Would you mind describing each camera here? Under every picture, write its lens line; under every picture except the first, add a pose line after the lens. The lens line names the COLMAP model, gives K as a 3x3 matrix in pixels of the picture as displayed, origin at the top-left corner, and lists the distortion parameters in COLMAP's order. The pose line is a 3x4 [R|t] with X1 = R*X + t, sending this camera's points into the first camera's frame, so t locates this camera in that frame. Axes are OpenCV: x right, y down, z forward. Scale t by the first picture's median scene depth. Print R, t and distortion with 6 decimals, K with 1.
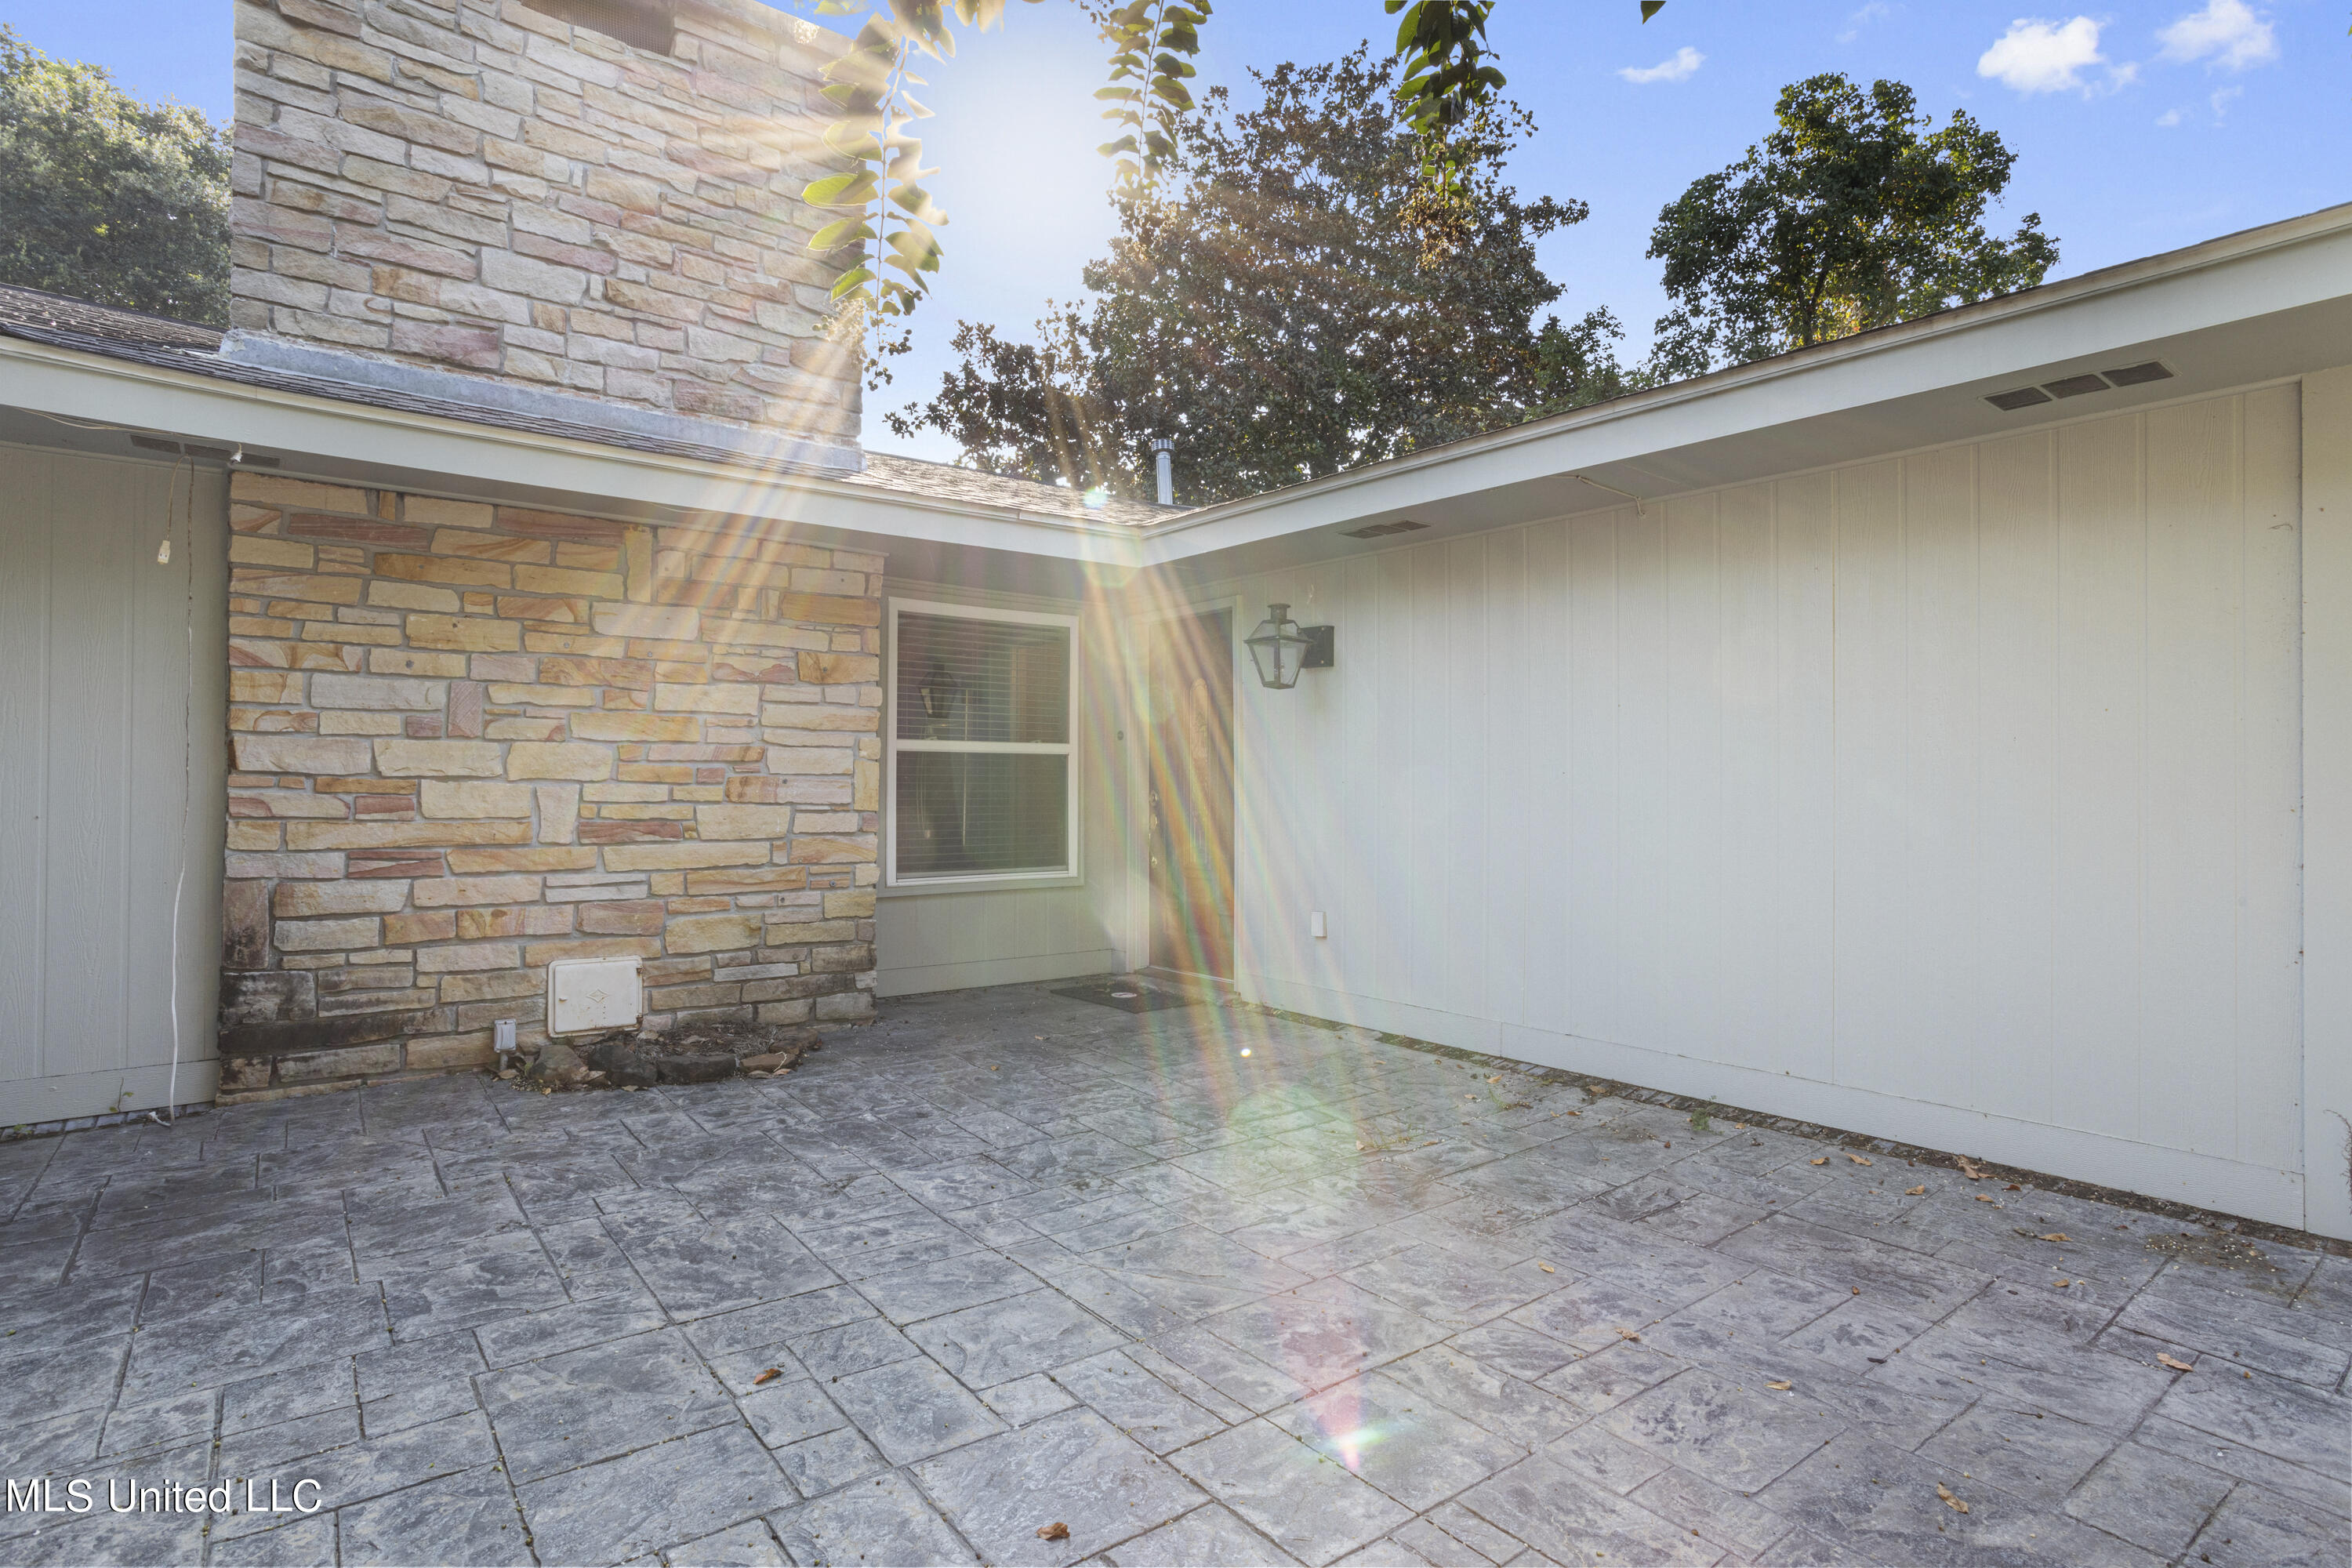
lens RADIAL K [[1180.3, 0, 1172.8], [0, 1180.3, 779.3], [0, 0, 1]] dist [-0.061528, 0.039817]
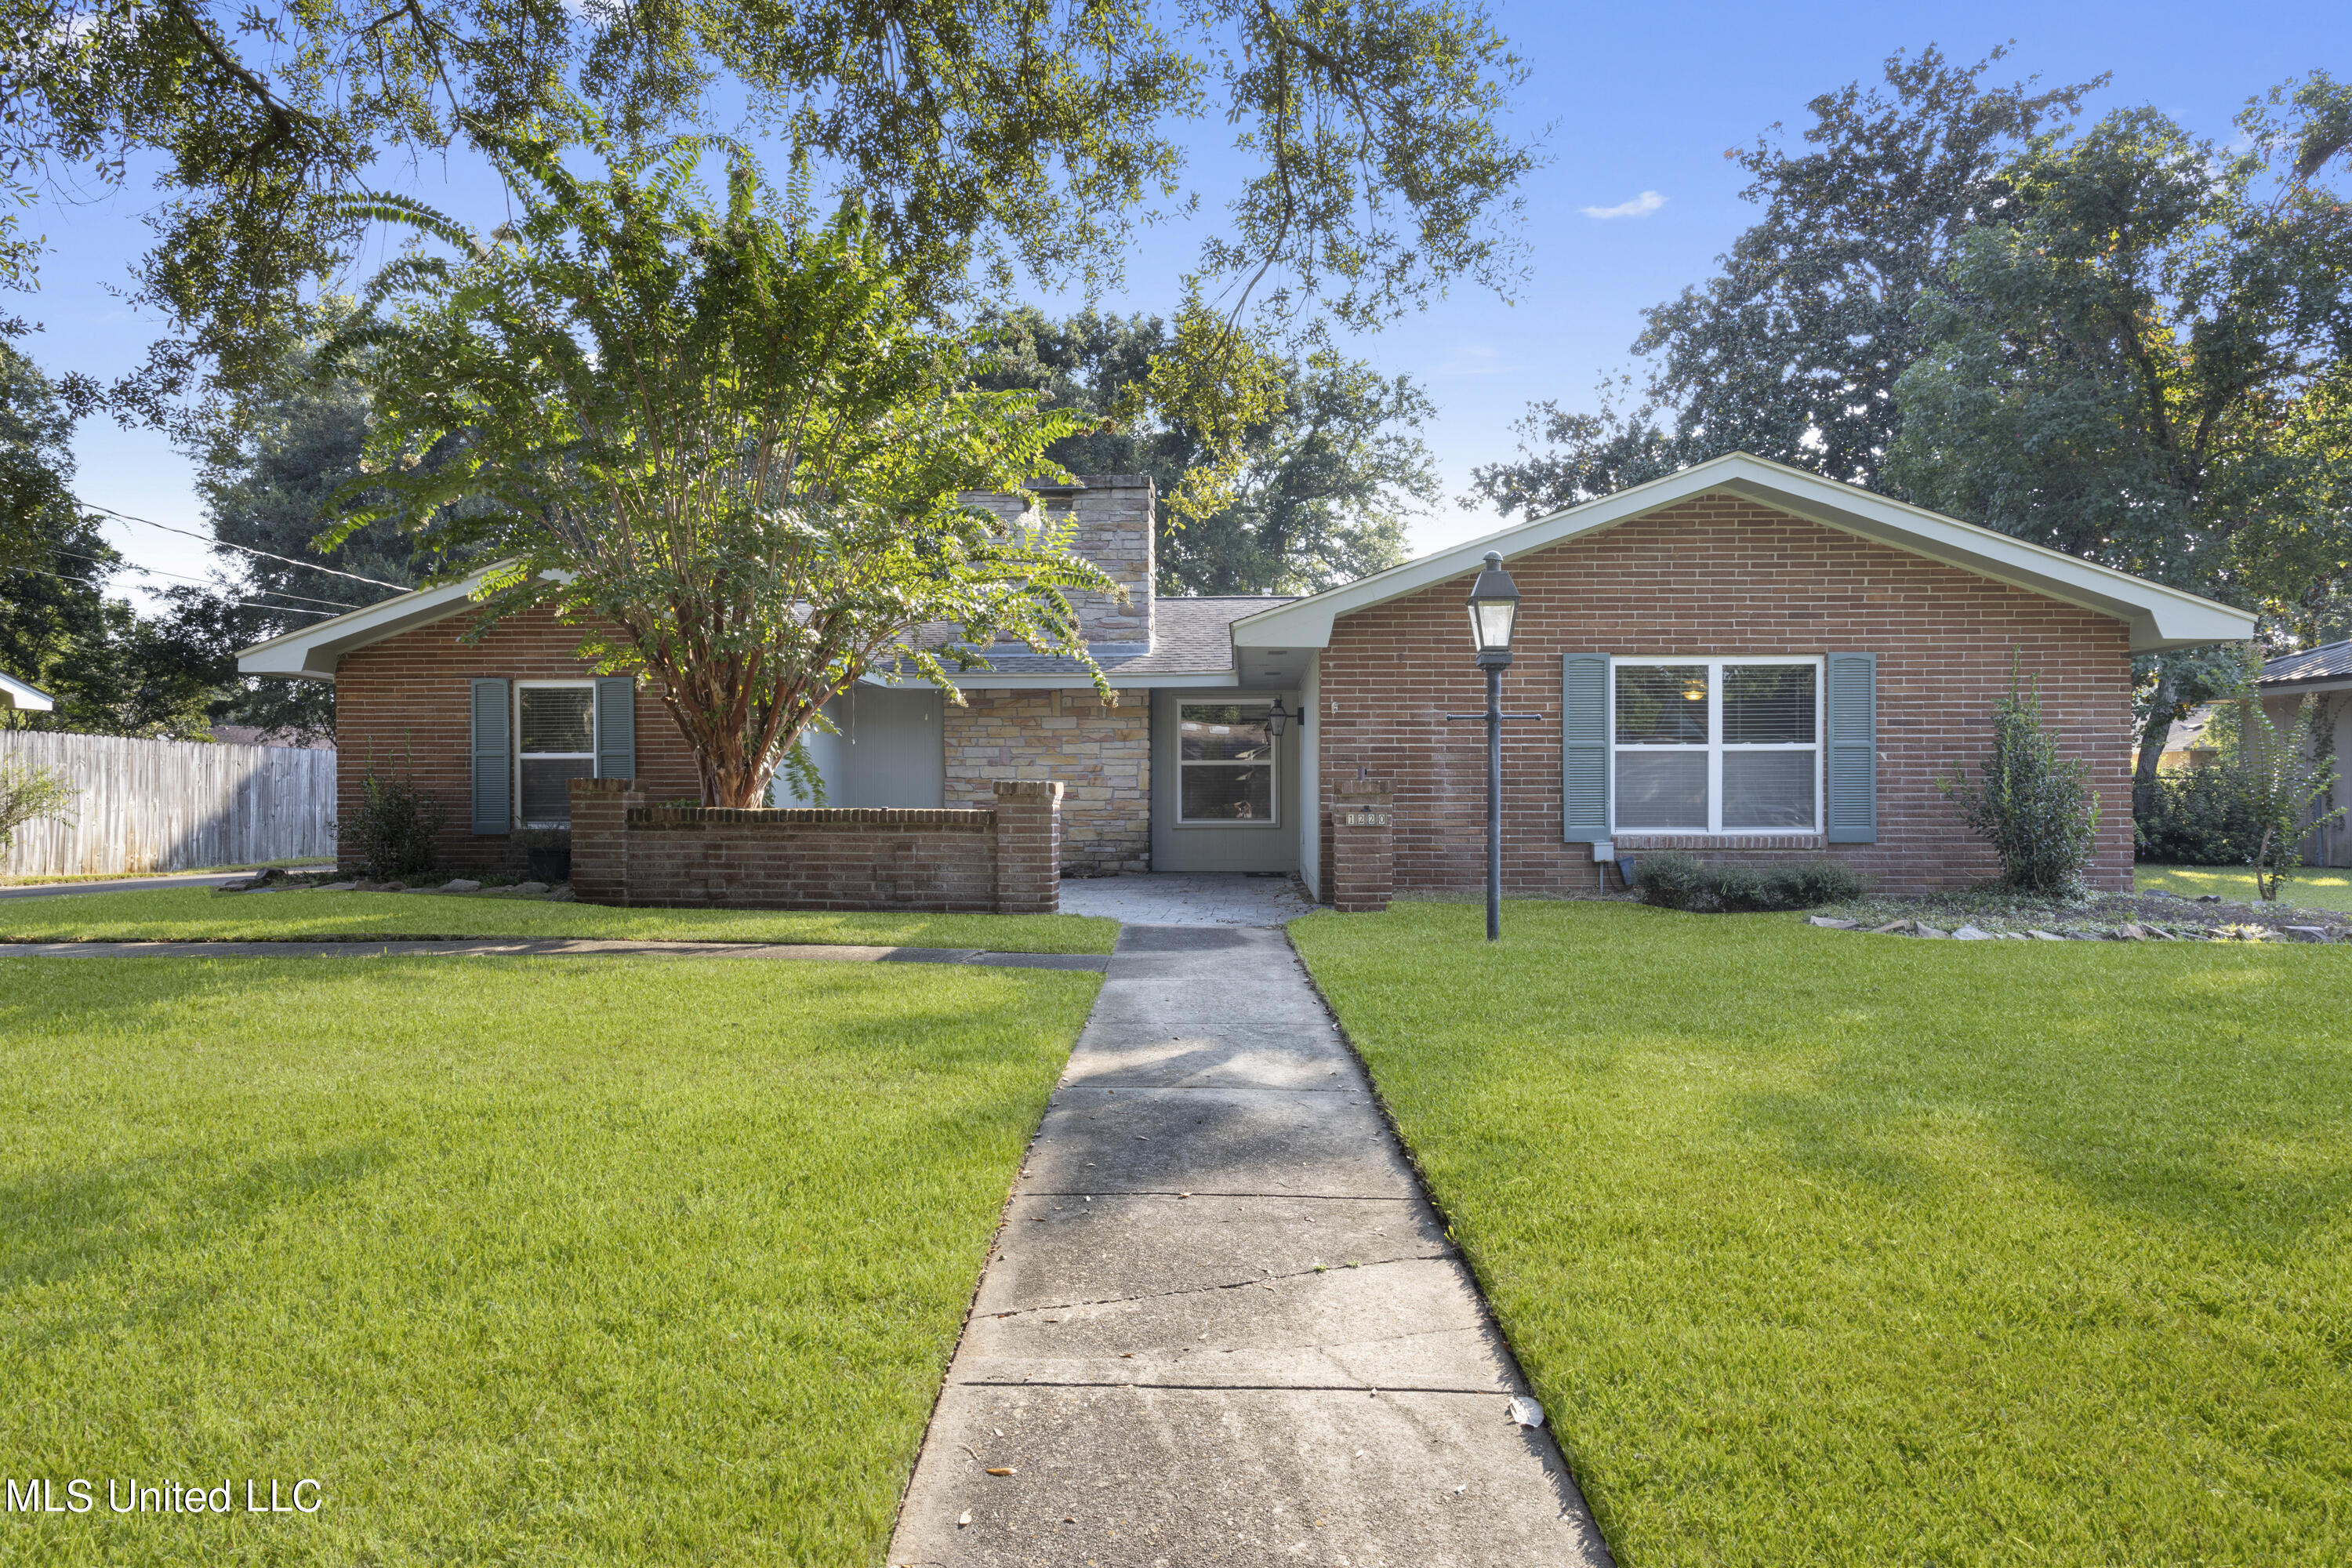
lens RADIAL K [[1555.1, 0, 1176.0], [0, 1555.1, 784.0], [0, 0, 1]] dist [-0.000033, -0.000385]
pose [[0.735741, -0.011824, -0.677160, 2.056706], [0.010084, 0.999928, -0.006504, 0.036721], [0.677188, -0.002043, 0.735807, -1.416254]]
